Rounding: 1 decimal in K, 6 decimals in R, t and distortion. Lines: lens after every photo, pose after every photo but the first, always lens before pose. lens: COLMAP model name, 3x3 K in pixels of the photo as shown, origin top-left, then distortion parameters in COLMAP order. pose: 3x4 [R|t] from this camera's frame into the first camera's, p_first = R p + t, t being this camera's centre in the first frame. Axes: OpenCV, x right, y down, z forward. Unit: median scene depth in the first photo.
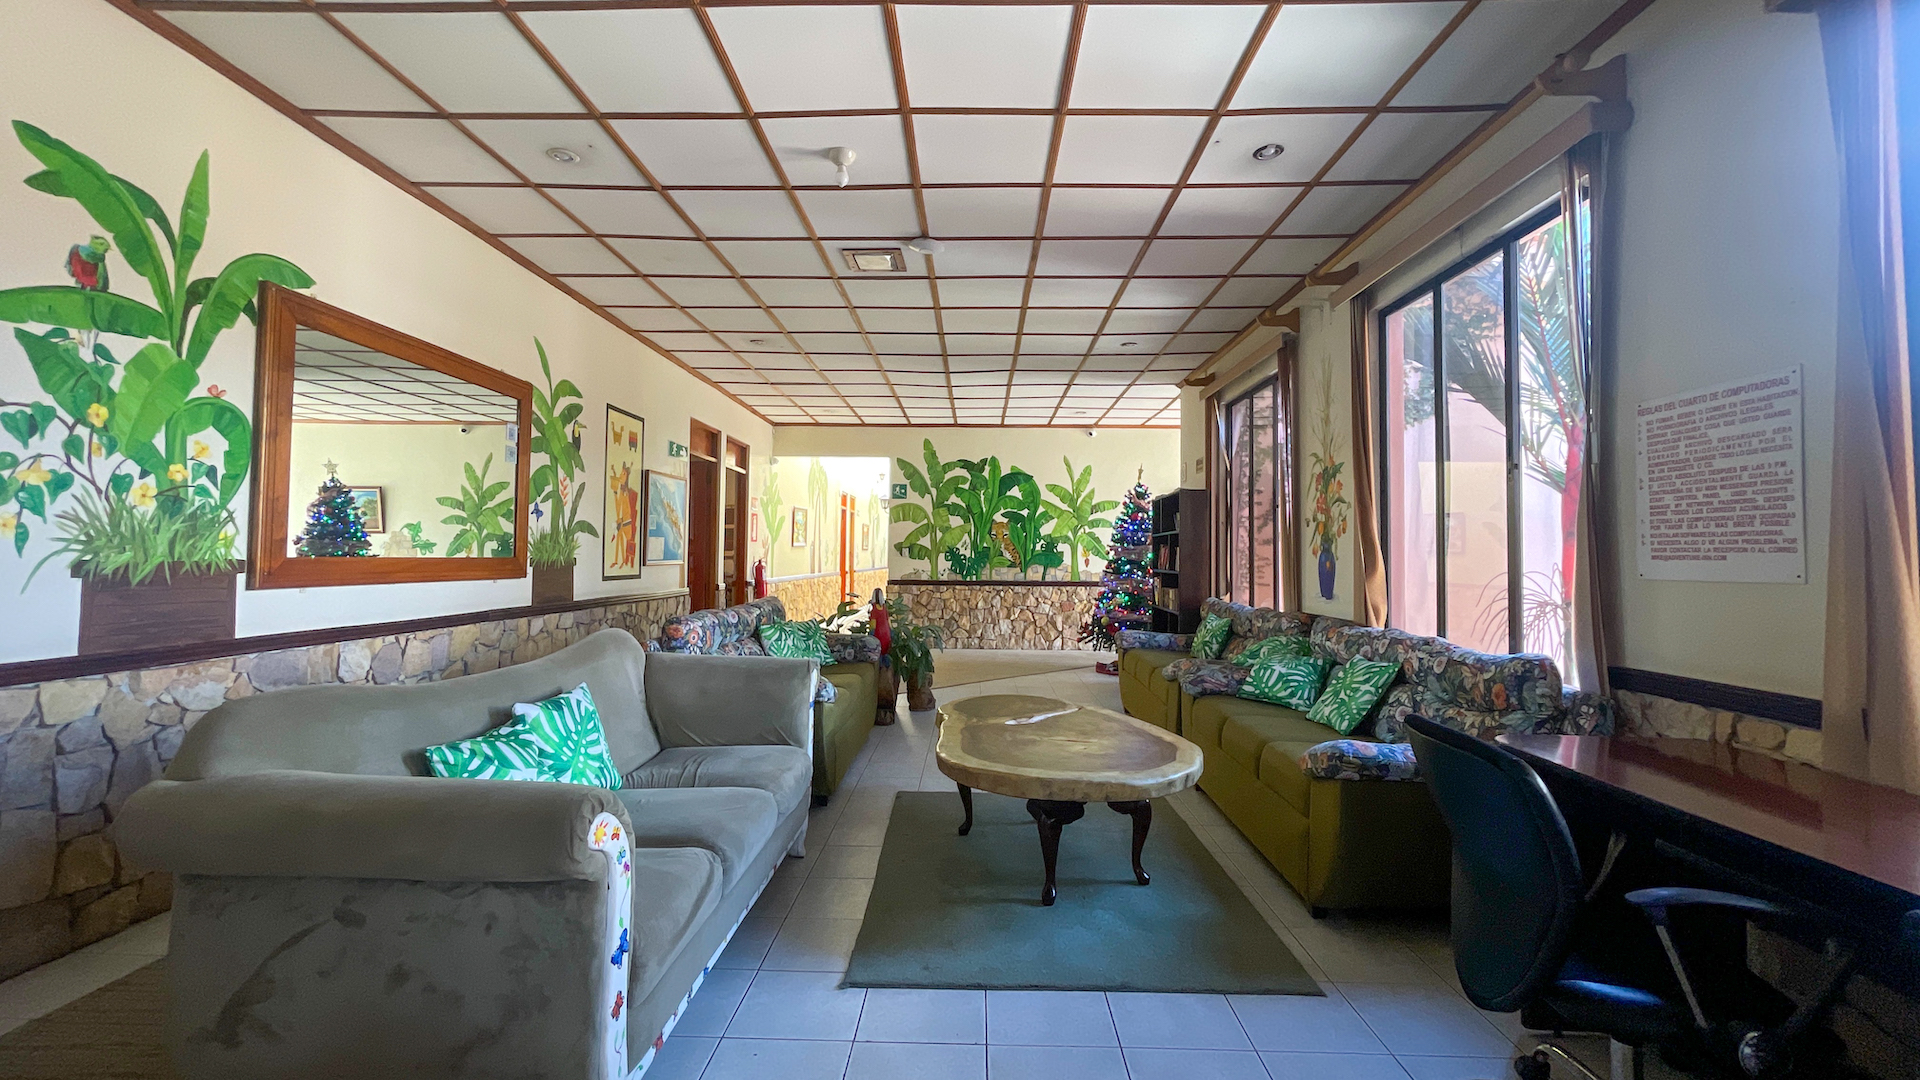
lens RADIAL K [[779.1, 0, 959.3], [0, 779.1, 531.7], [0, 0, 1]] dist [-0.008525, 0.004536]
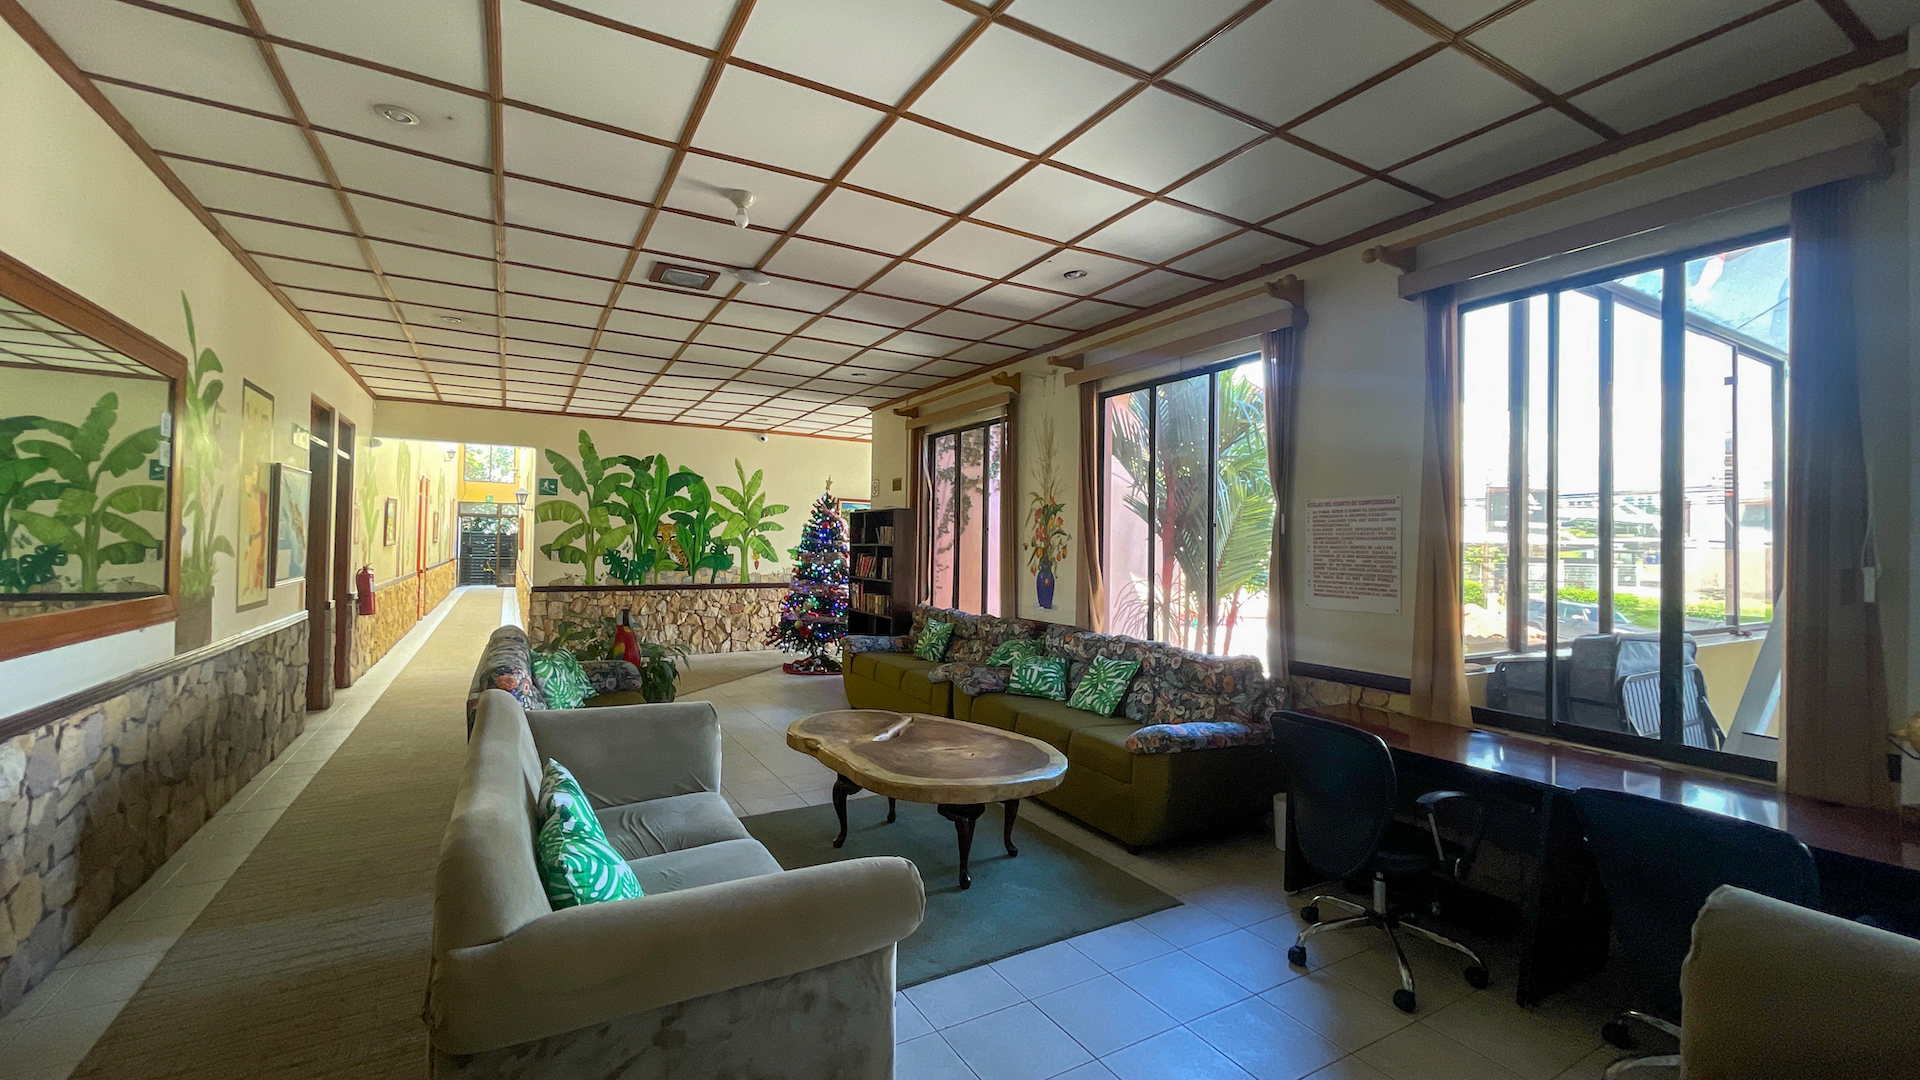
lens RADIAL K [[775.1, 0, 955.1], [0, 775.1, 530.6], [0, 0, 1]] dist [0.011609, -0.006105]
pose [[0.855250, 0.013531, 0.518040, -0.171927], [-0.023354, 0.999650, 0.012447, -0.029334], [-0.517690, -0.022744, 0.855266, -0.003652]]
